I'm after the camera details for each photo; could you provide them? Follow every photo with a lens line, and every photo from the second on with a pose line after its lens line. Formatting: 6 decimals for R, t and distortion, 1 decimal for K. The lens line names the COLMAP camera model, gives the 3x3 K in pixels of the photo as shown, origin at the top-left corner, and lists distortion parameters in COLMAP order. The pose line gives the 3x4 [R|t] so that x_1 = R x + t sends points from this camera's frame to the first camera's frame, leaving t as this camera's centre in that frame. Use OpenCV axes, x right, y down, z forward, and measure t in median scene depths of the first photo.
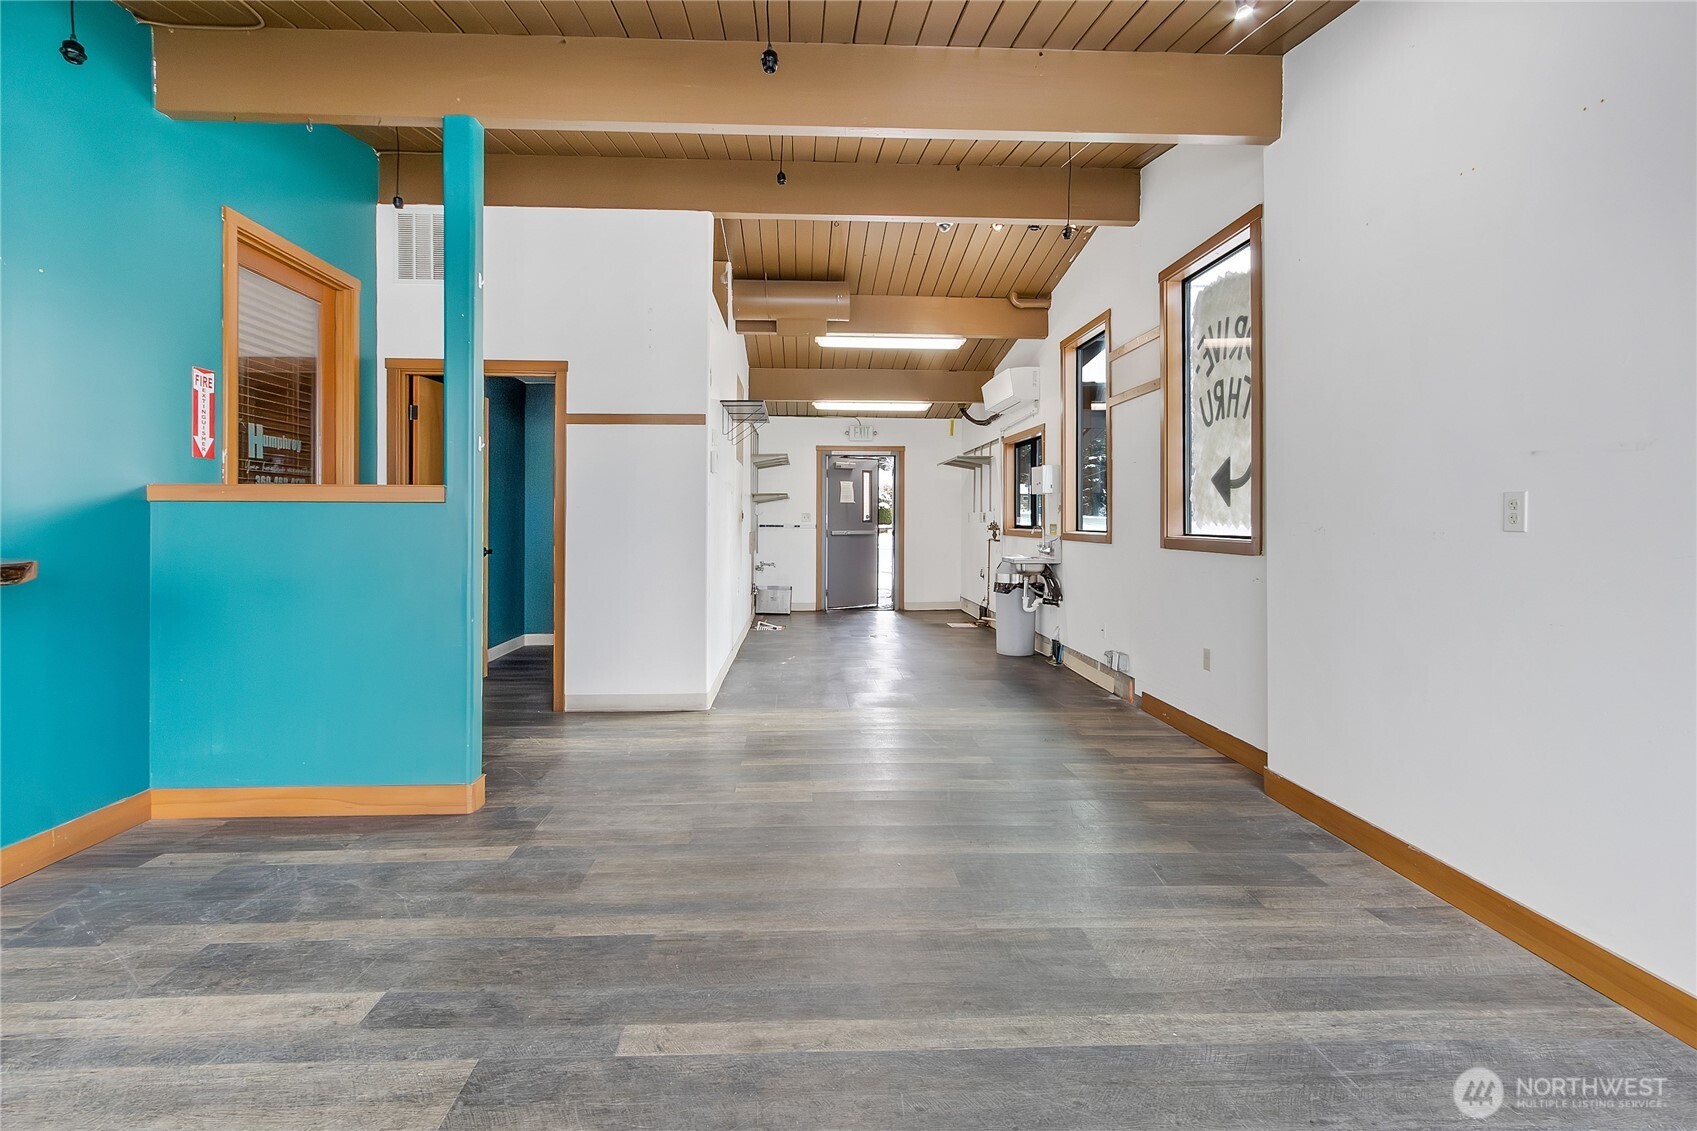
lens RADIAL K [[787.4, 0, 825.9], [0, 787.4, 524.3], [0, 0, 1]] dist [0.002071, -0.000208]
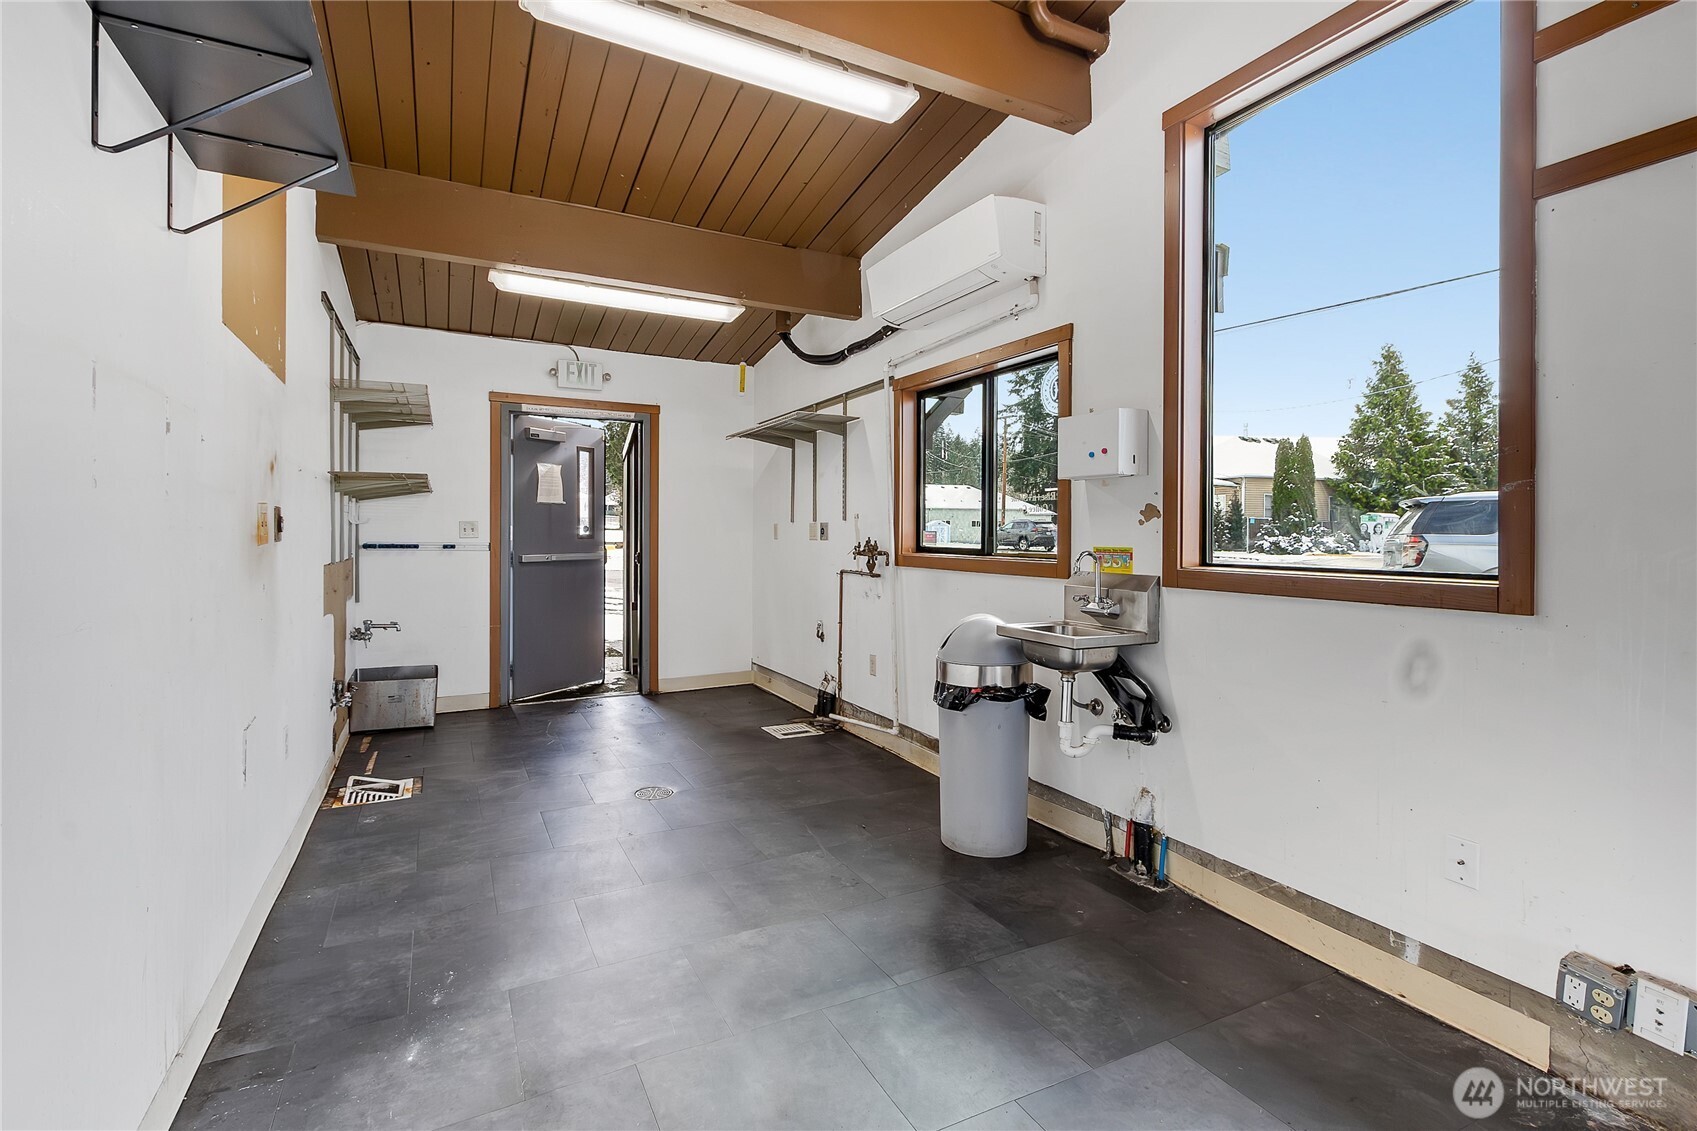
lens RADIAL K [[778.2, 0, 834.1], [0, 778.2, 538.9], [0, 0, 1]] dist [0.002038, -0.000250]
pose [[0.907535, 0.001635, 0.419974, -0.047872], [-0.002162, 0.999997, 0.000781, -0.007873], [-0.419971, -0.001617, 0.907536, 0.978857]]
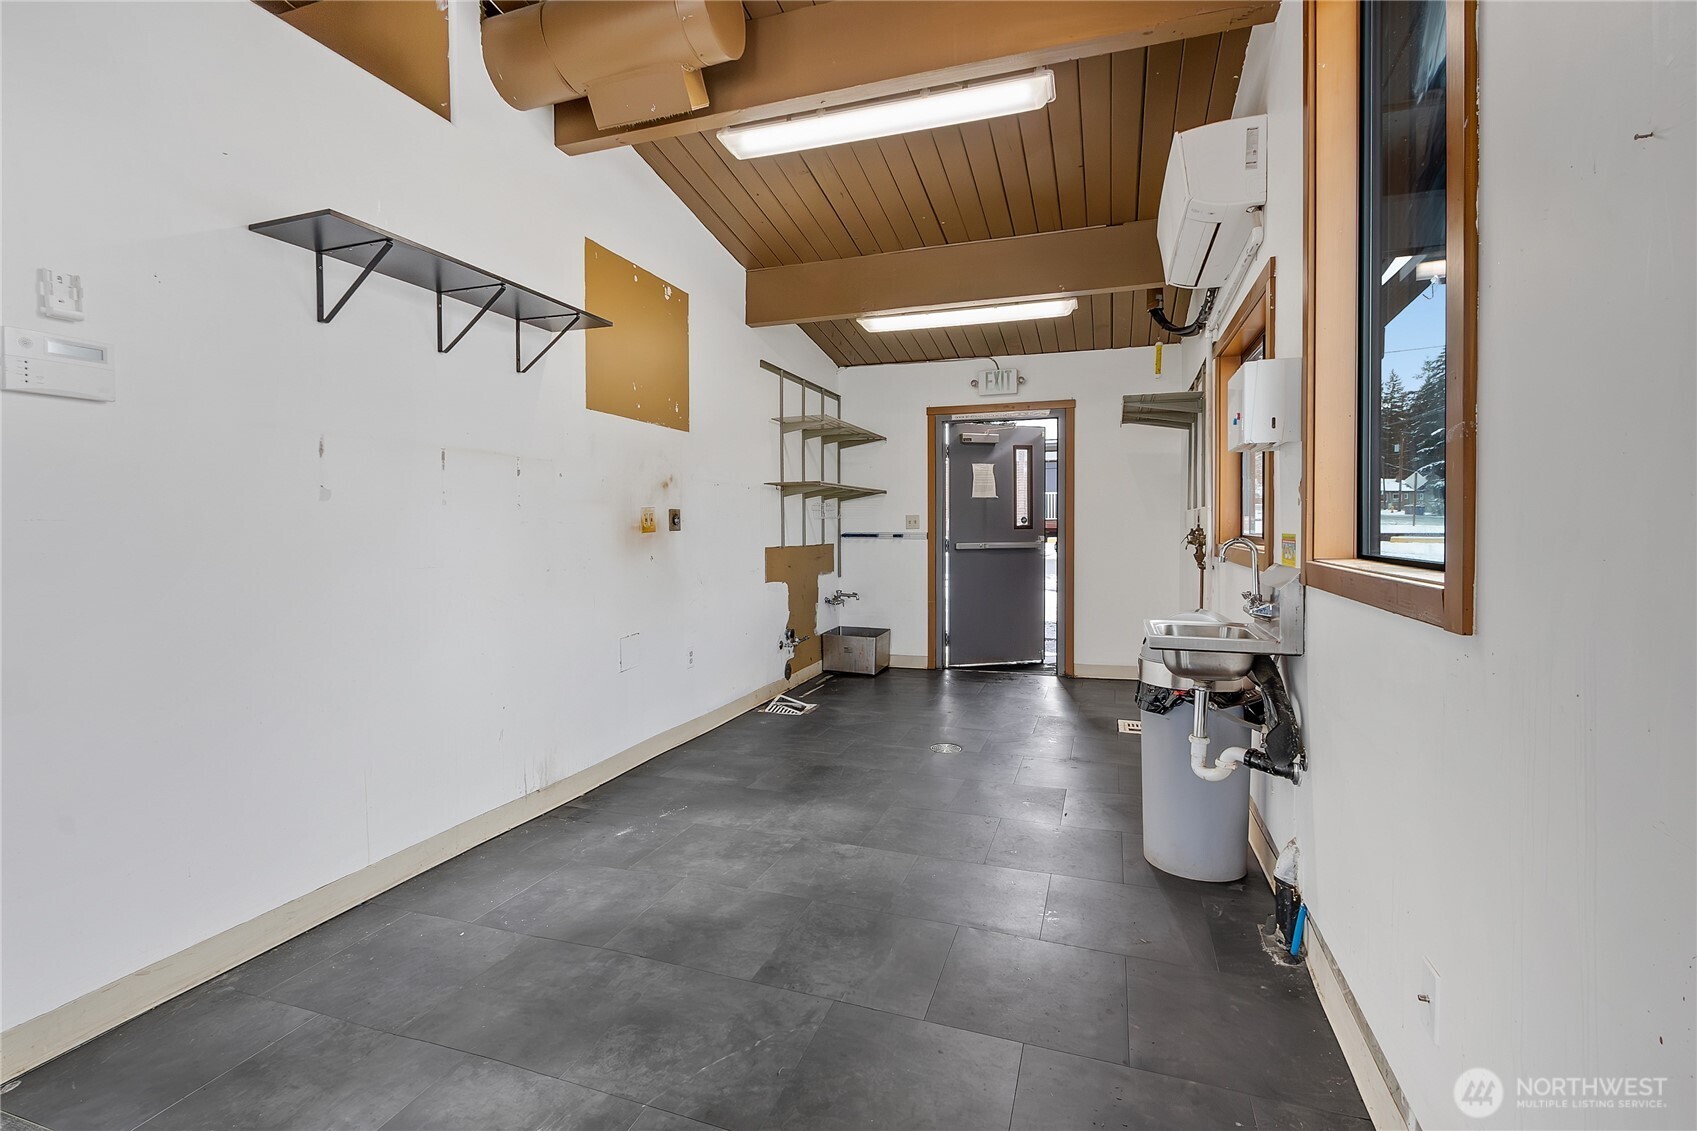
lens RADIAL K [[778.2, 0, 834.1], [0, 778.2, 538.9], [0, 0, 1]] dist [0.002038, -0.000250]
pose [[0.928146, 0.001117, -0.372215, 0.335659], [0.002626, 0.999951, 0.009548, -0.002642], [0.372207, -0.009839, 0.928098, 0.881836]]
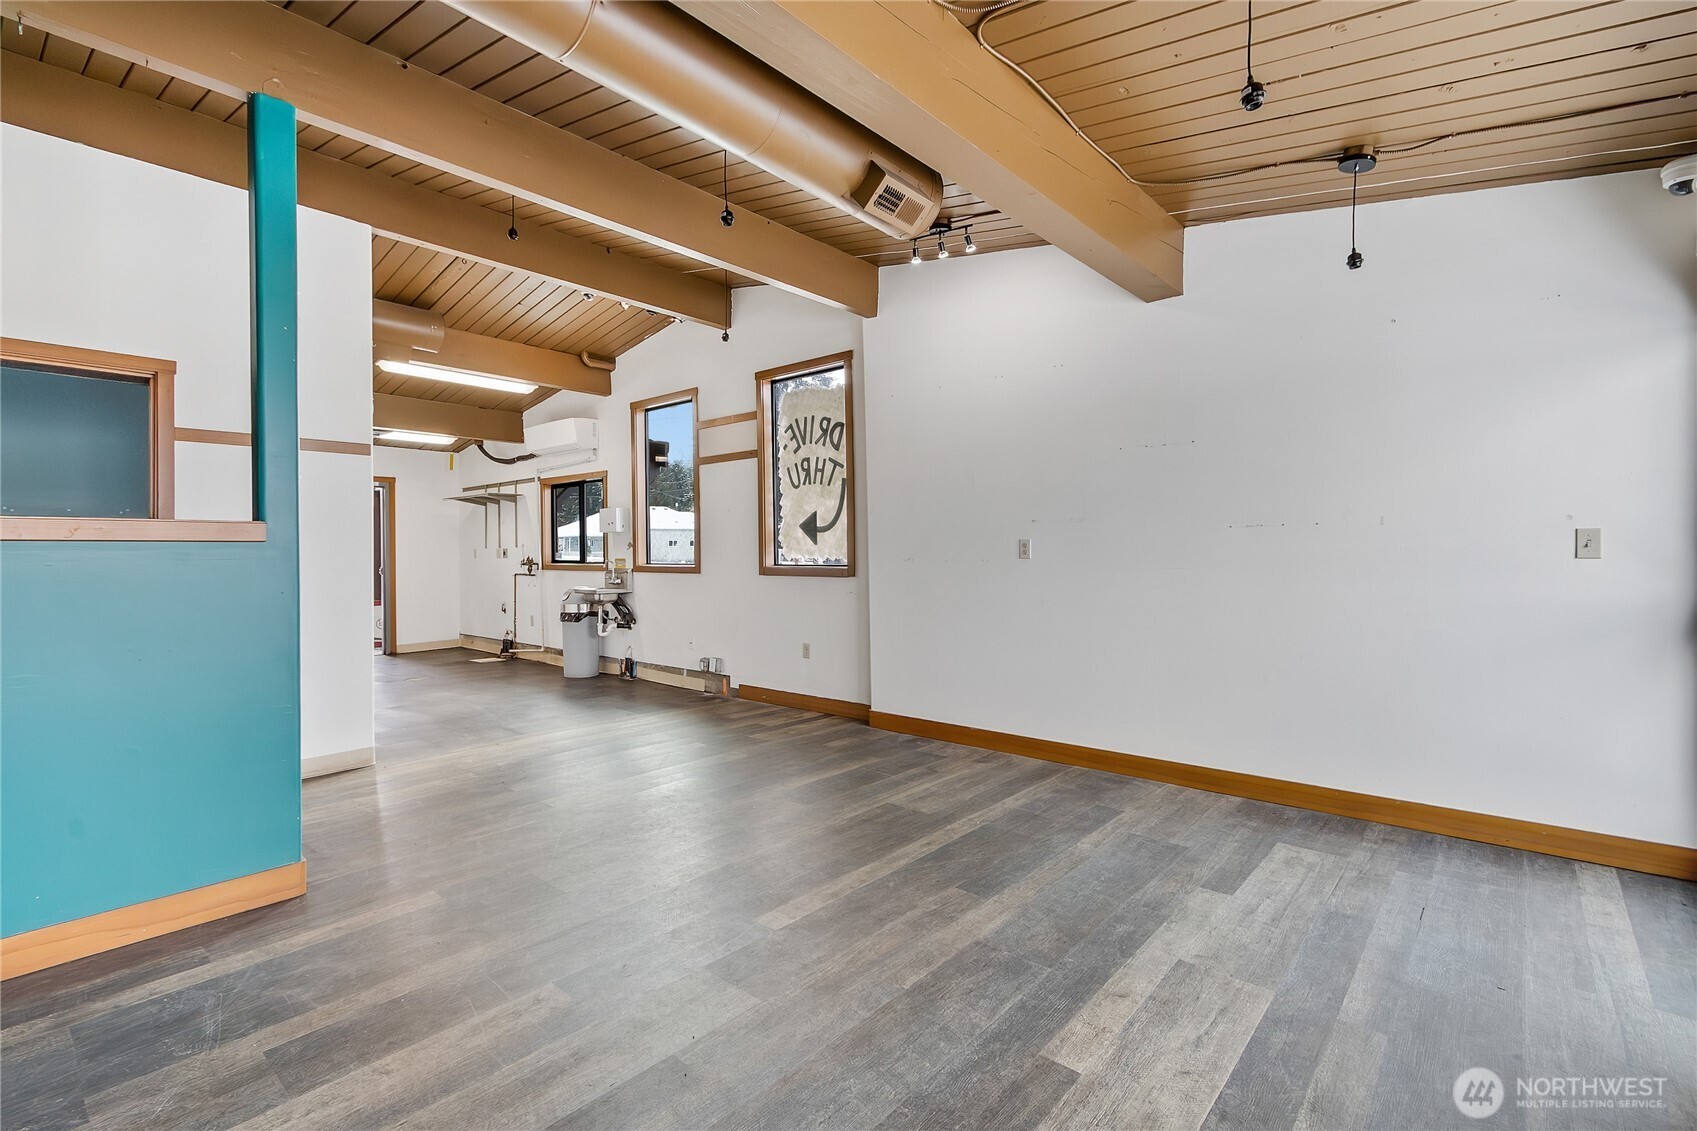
lens RADIAL K [[779.3, 0, 836.3], [0, 779.3, 552.3], [0, 0, 1]] dist [0.002127, 0.000429]
pose [[0.691274, -0.006795, 0.722561, -0.462702], [0.012709, 0.999915, -0.002756, -0.003607], [-0.722481, 0.011089, 0.691302, -0.027103]]
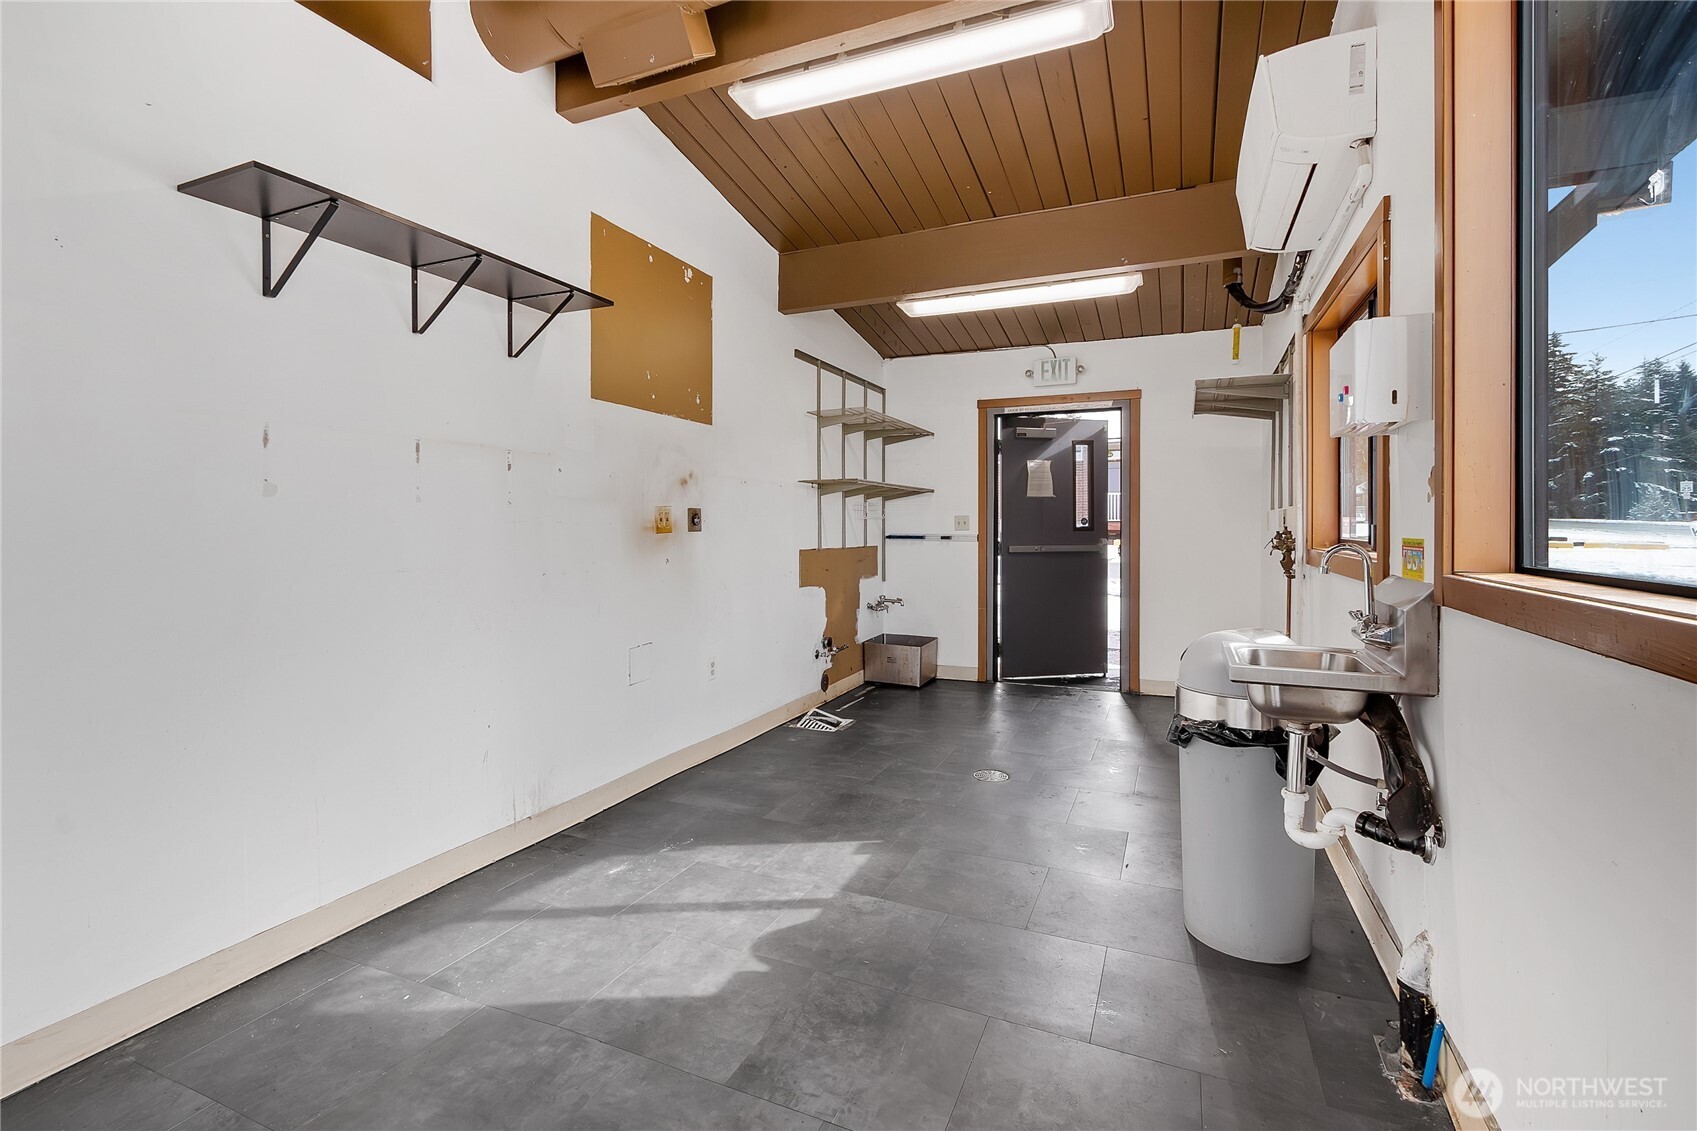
lens RADIAL K [[778.2, 0, 833.8], [0, 778.2, 531.4], [0, 0, 1]] dist [0.000941, -0.000216]
pose [[0.896005, 0.000422, -0.444044, 0.332488], [-0.001151, 0.999998, -0.001371, -0.003175], [0.444043, 0.001739, 0.896004, 0.969779]]
